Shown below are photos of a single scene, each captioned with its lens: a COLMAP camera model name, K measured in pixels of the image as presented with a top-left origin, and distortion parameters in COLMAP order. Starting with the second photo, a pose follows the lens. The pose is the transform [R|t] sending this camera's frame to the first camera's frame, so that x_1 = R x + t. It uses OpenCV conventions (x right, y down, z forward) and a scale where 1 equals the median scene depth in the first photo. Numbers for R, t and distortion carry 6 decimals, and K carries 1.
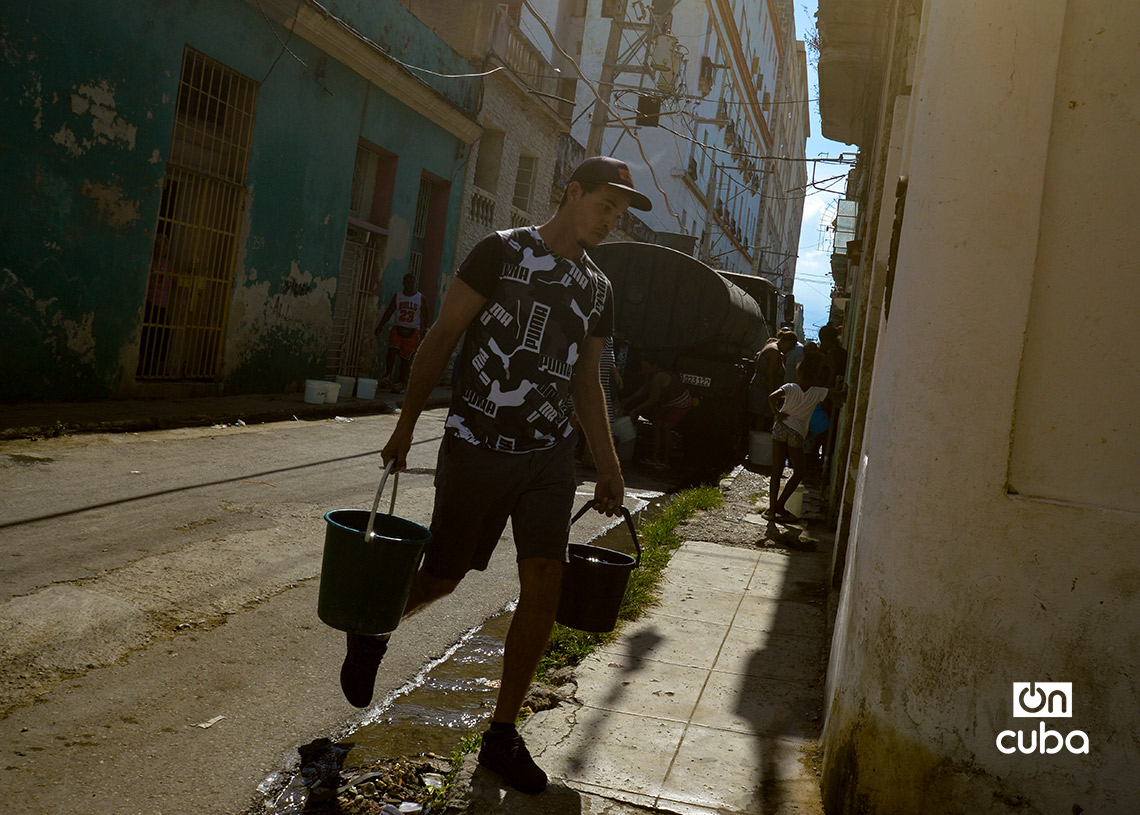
lens RADIAL K [[1262.8, 0, 570.0], [0, 1262.8, 407.5], [0, 0, 1]] dist [0.004942, 0.030284]
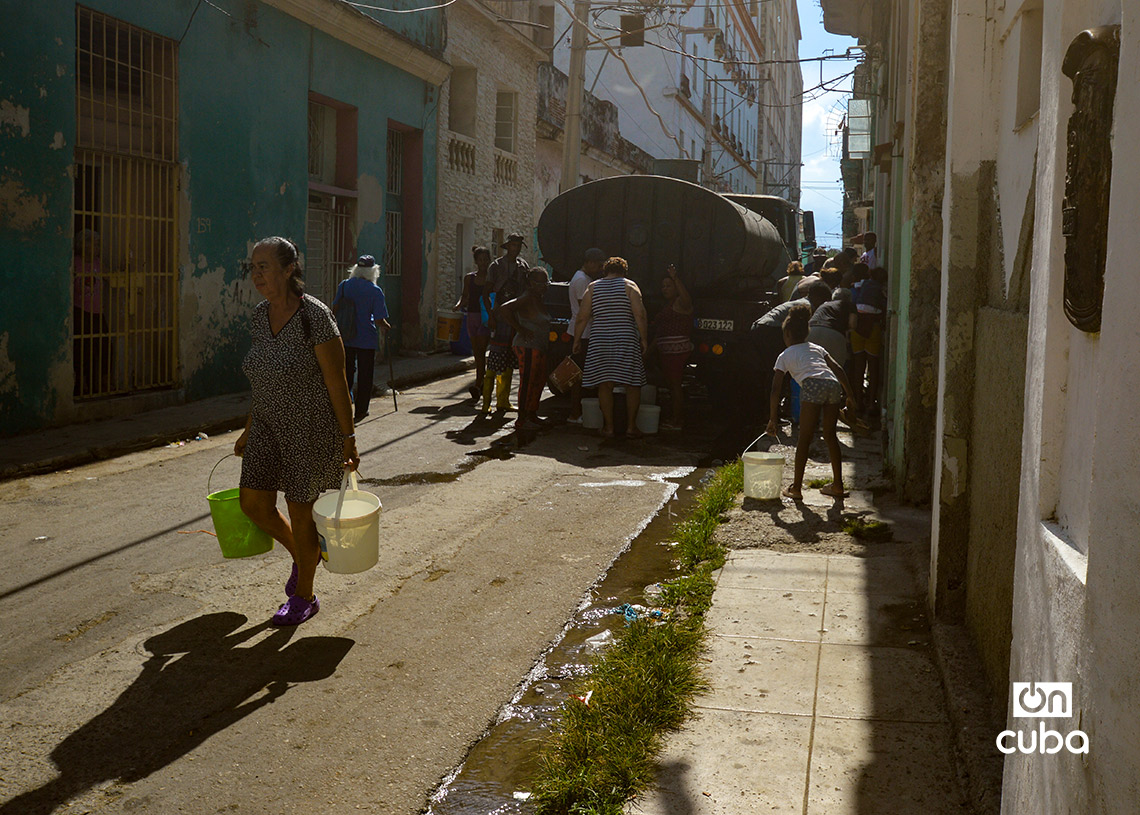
lens RADIAL K [[1262.8, 0, 570.0], [0, 1262.8, 407.5], [0, 0, 1]] dist [0.004942, 0.030284]
pose [[0.993534, -0.111747, -0.020061, 0.008118], [0.112629, 0.992369, 0.050187, -0.016400], [0.014300, -0.052122, 0.998538, 0.098362]]
